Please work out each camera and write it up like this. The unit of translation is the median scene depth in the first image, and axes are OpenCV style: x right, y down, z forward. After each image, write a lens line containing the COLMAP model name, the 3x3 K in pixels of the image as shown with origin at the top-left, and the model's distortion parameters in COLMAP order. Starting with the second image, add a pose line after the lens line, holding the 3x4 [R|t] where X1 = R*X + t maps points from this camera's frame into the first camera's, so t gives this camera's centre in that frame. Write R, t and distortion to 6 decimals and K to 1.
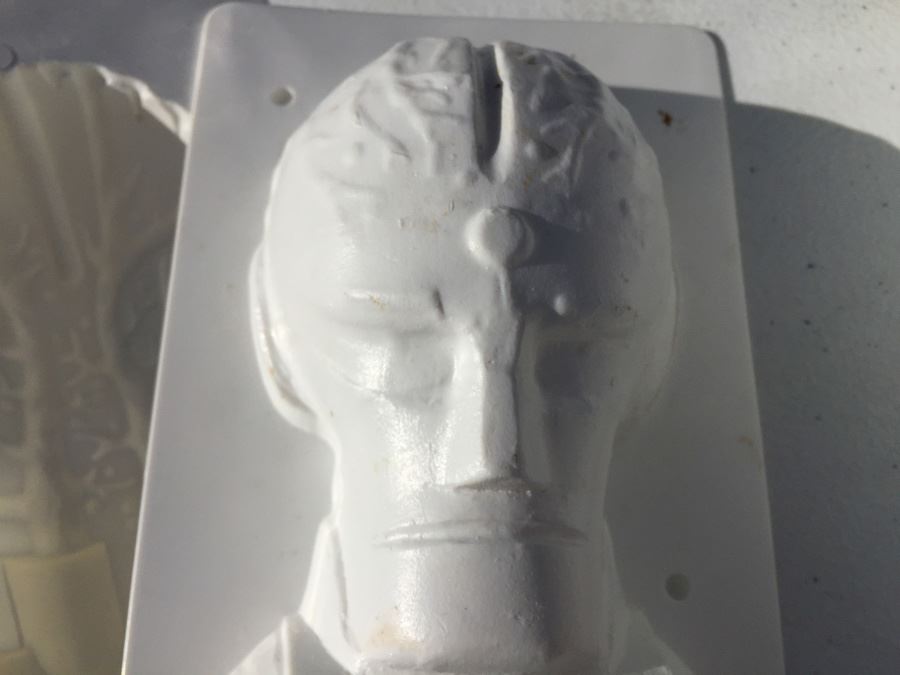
lens RADIAL K [[845.1, 0, 433.0], [0, 845.1, 339.2], [0, 0, 1]] dist [0.074030, -0.190543]
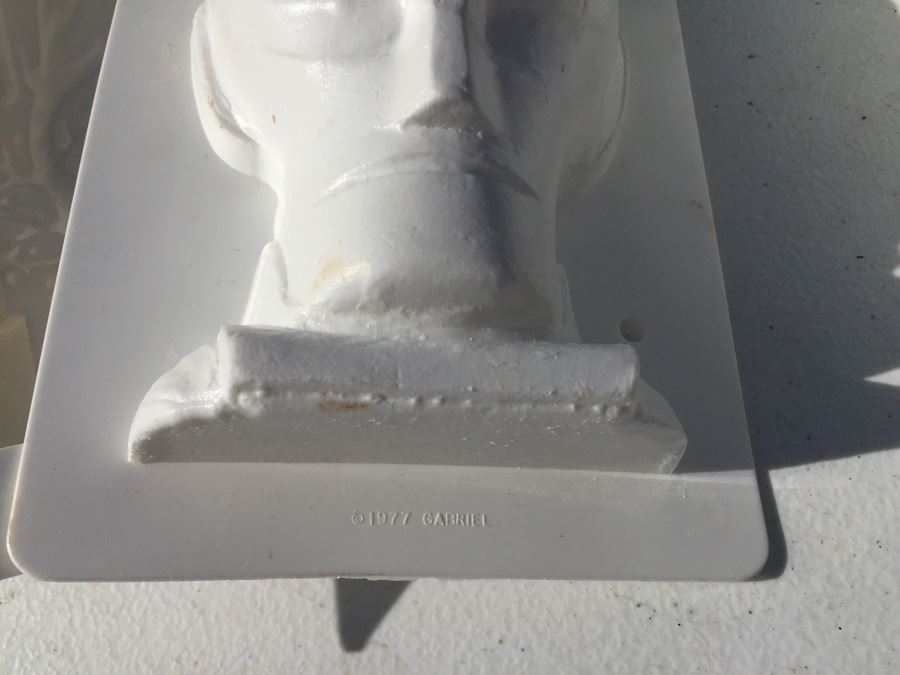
lens RADIAL K [[835.3, 0, 444.8], [0, 835.3, 320.3], [0, 0, 1]] dist [0.080426, -0.190692]
pose [[0.997285, 0.005214, 0.073457, 0.004232], [0.002945, 0.993868, -0.110538, 0.424959], [-0.073583, 0.110454, 0.991154, 0.071696]]
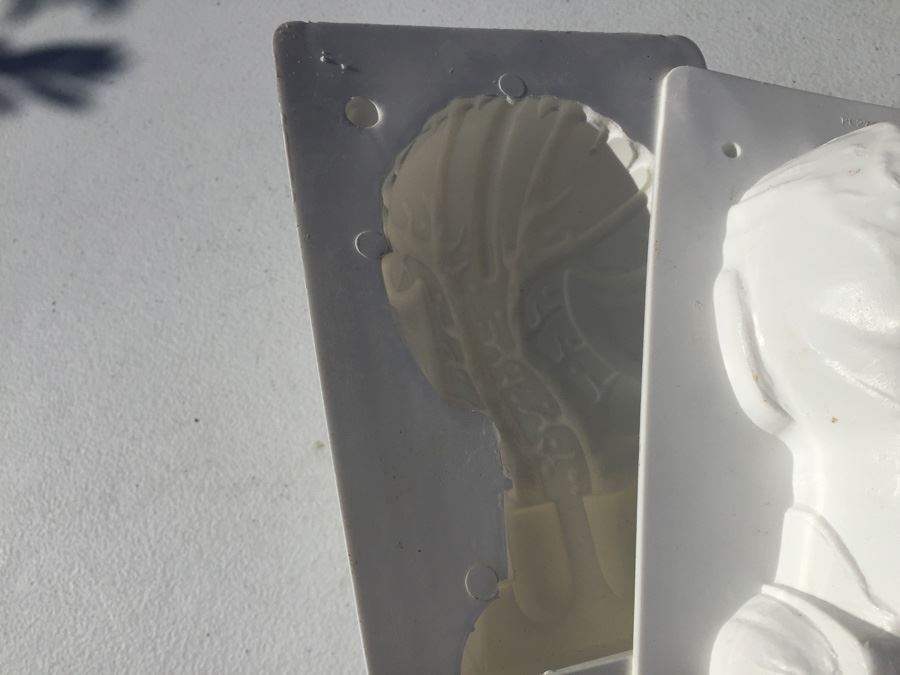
lens RADIAL K [[835.3, 0, 444.8], [0, 835.3, 320.3], [0, 0, 1]] dist [0.080426, -0.190692]
pose [[0.989453, 0.141100, -0.032773, -0.652985], [-0.142974, 0.987625, -0.064454, 0.105608], [0.023273, 0.068460, 0.997382, -0.212267]]
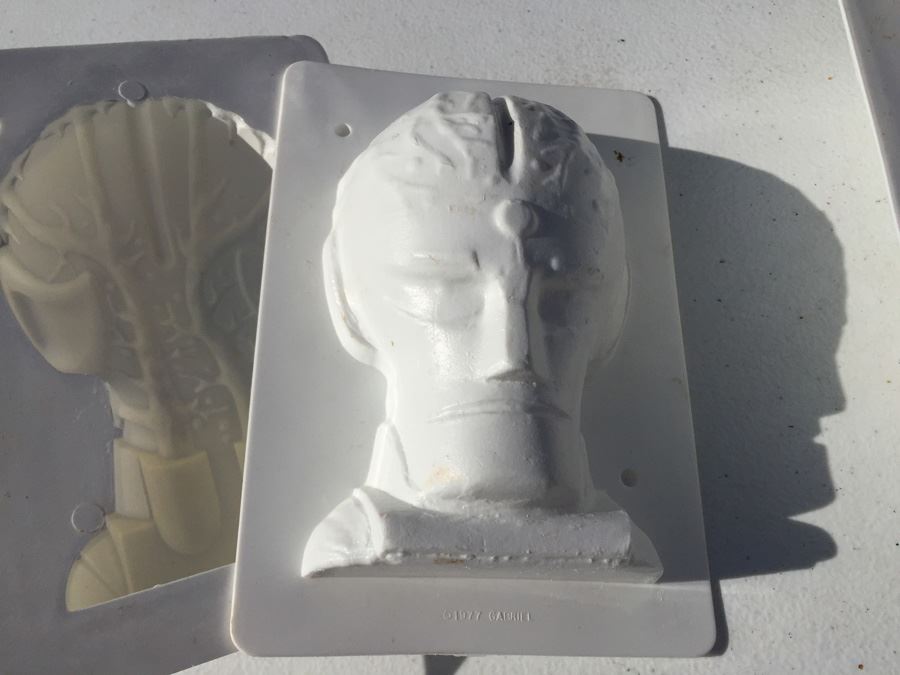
lens RADIAL K [[813.6, 0, 435.1], [0, 813.6, 326.5], [0, 0, 1]] dist [0.076788, -0.174101]
pose [[0.998057, 0.021639, 0.058427, -0.130423], [-0.017184, 0.996982, -0.075704, 0.164997], [-0.059889, 0.074553, 0.995417, -0.384949]]
